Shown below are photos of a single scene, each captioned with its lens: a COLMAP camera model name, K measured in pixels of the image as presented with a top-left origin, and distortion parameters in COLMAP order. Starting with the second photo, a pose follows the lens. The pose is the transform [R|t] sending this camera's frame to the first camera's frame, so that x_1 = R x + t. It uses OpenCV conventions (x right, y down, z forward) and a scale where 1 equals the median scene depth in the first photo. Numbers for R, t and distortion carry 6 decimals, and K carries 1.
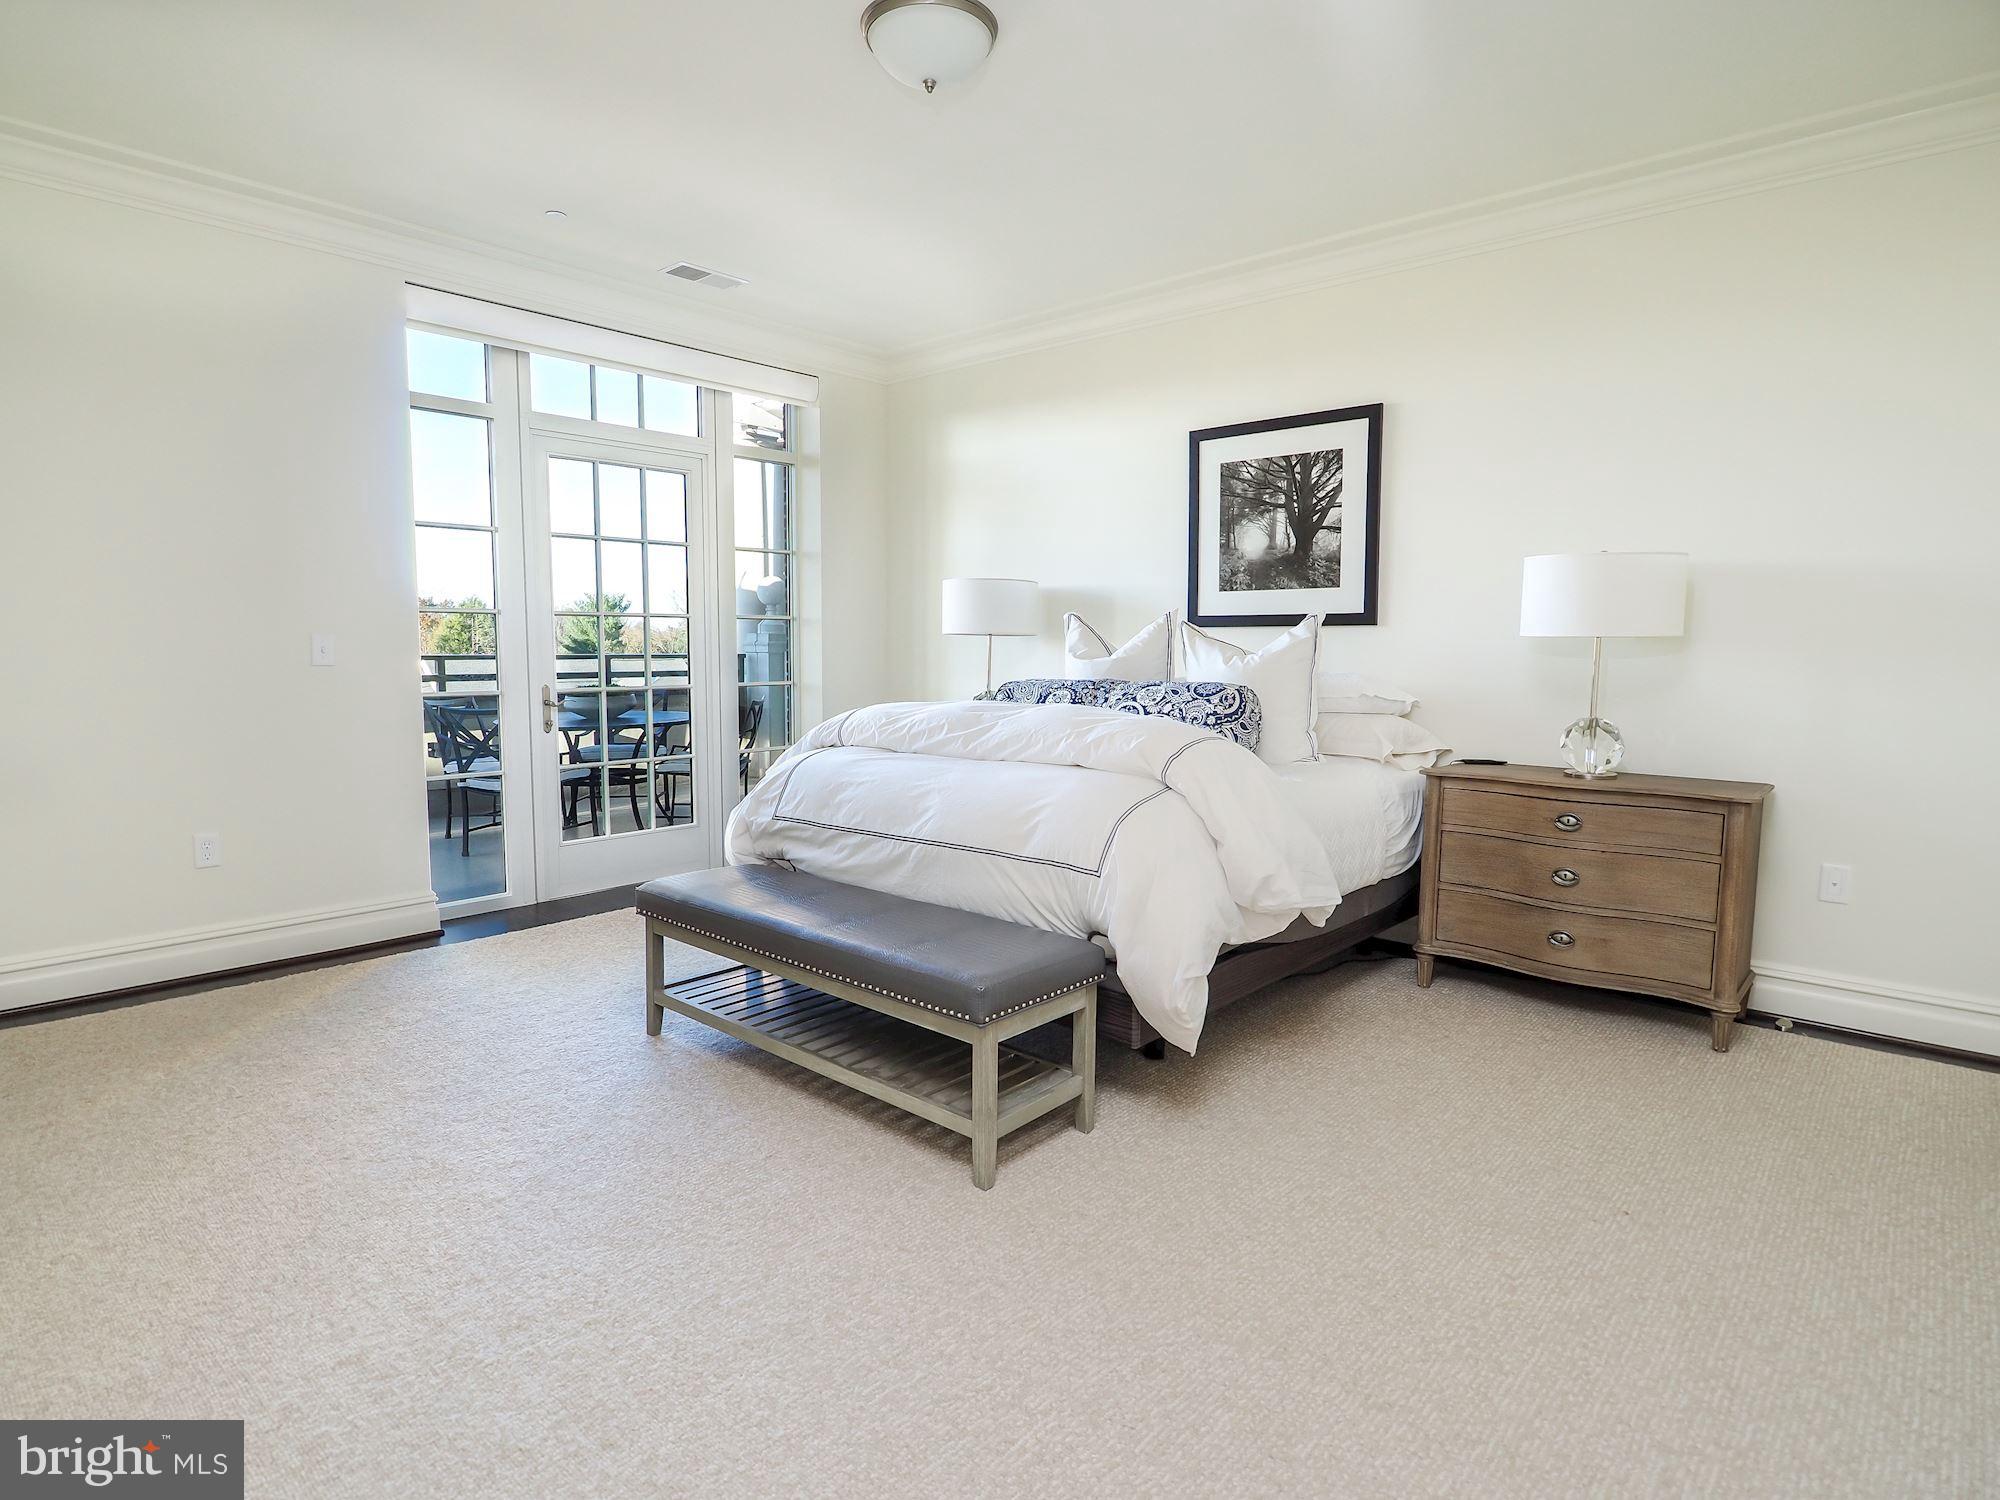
lens RADIAL K [[1078.5, 0, 1010.8], [0, 1078.5, 751.1], [0, 0, 1]] dist [-0.011889, -0.000252]
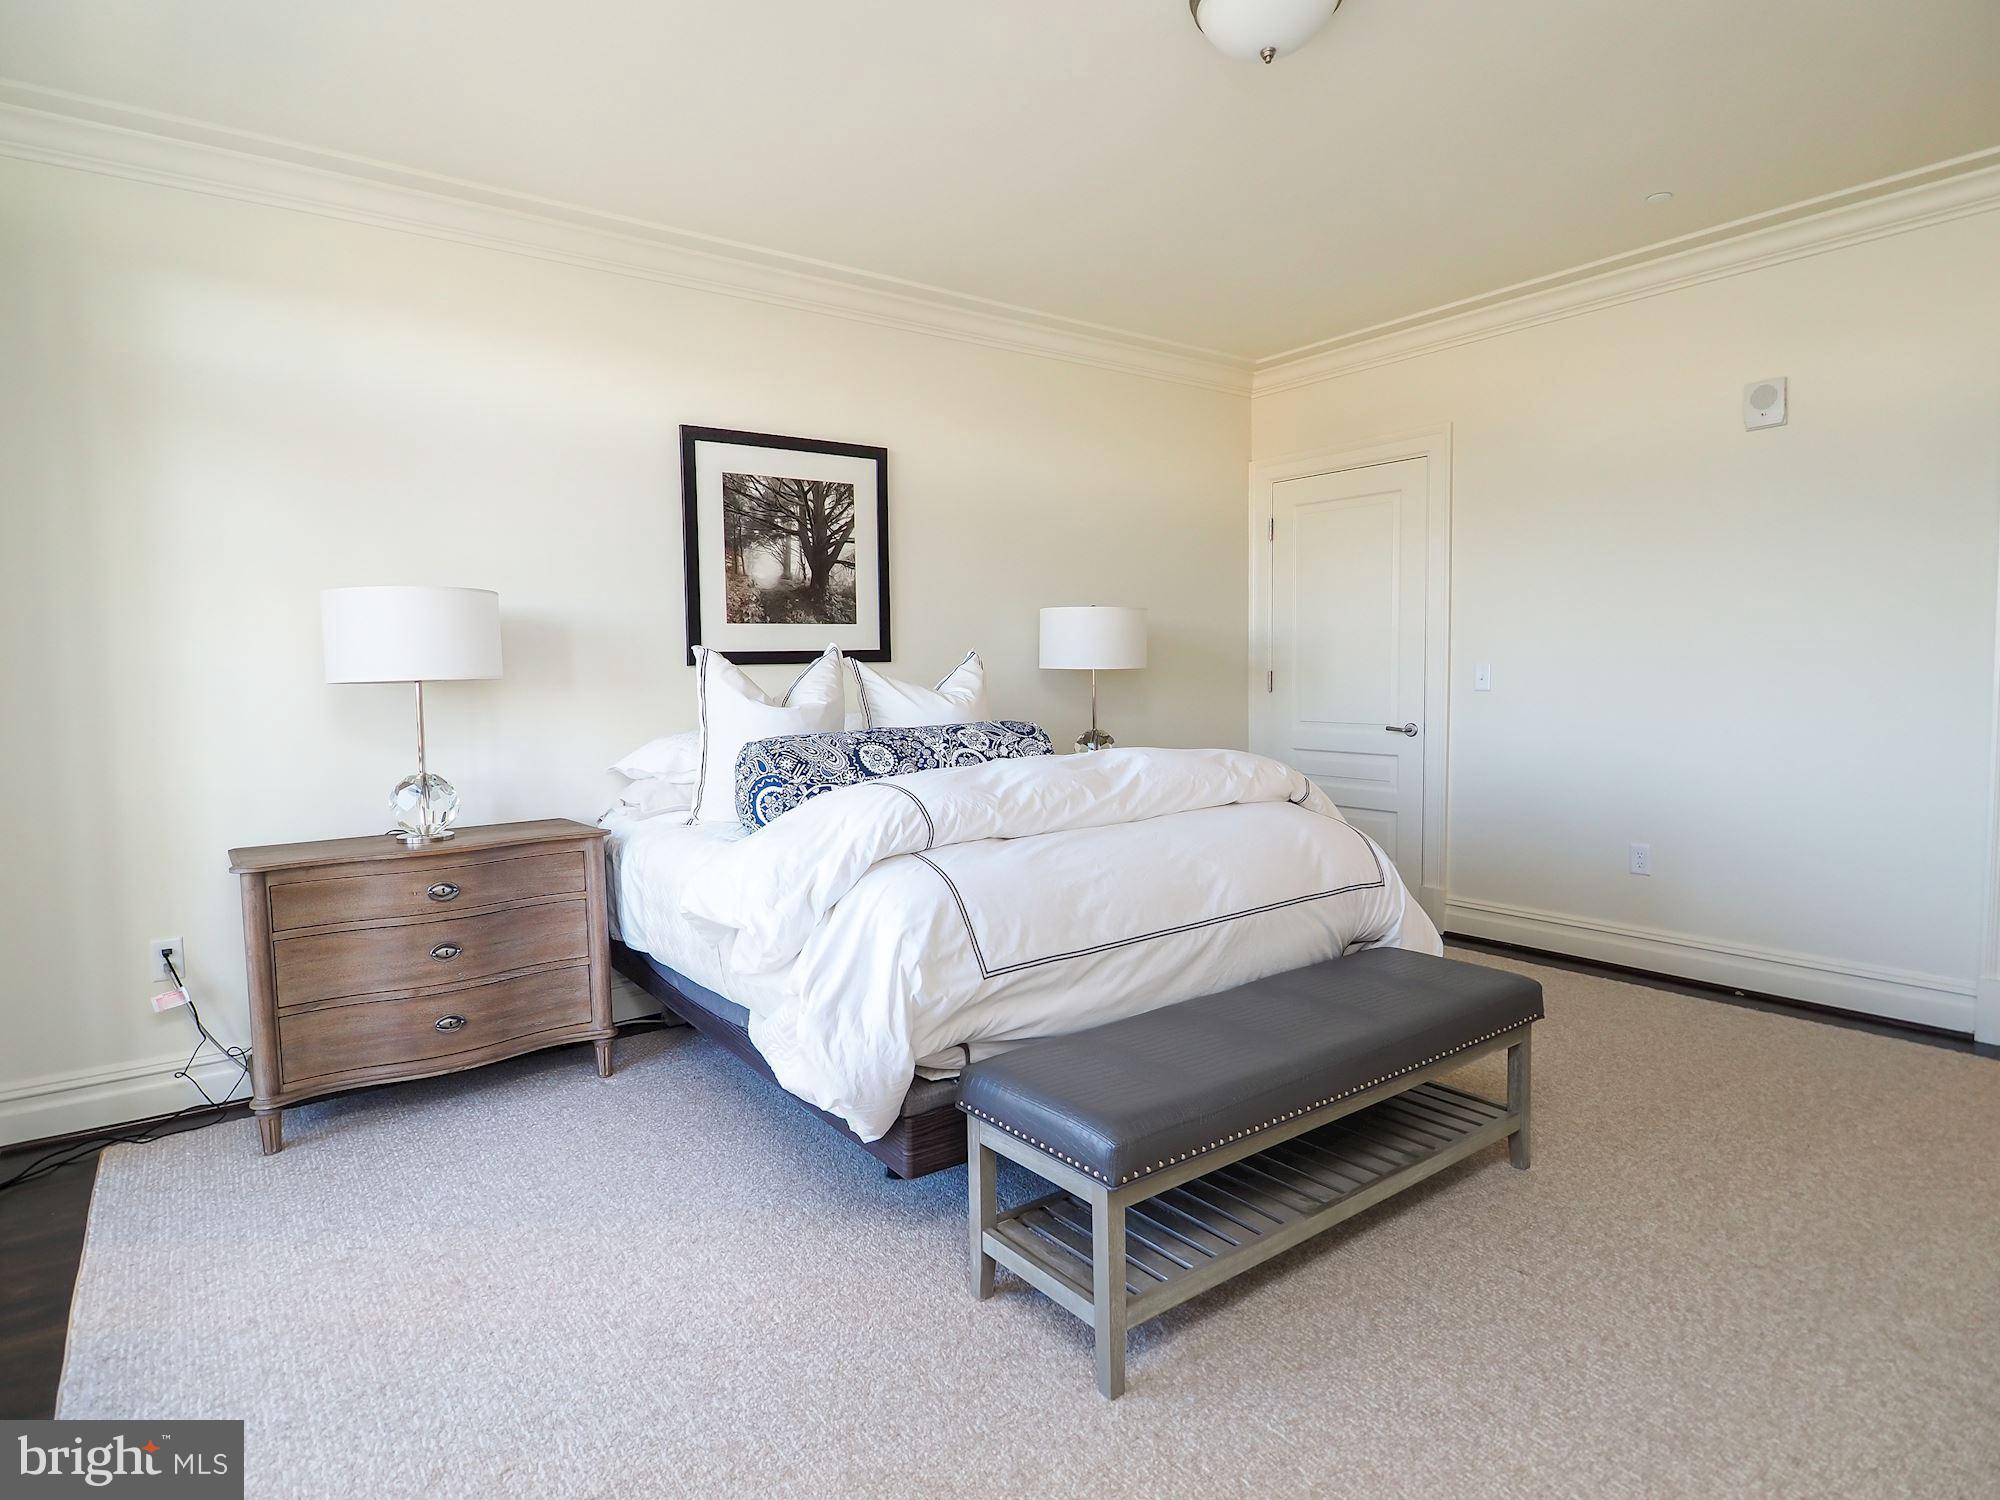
lens RADIAL K [[1078.5, 0, 994.5], [0, 1078.5, 748.9], [0, 0, 1]] dist [-0.011889, -0.000252]
pose [[0.212563, -0.082628, 0.973648, -0.628714], [0.118313, 0.991264, 0.058293, -0.079582], [-0.969958, 0.102805, 0.220482, 0.658632]]
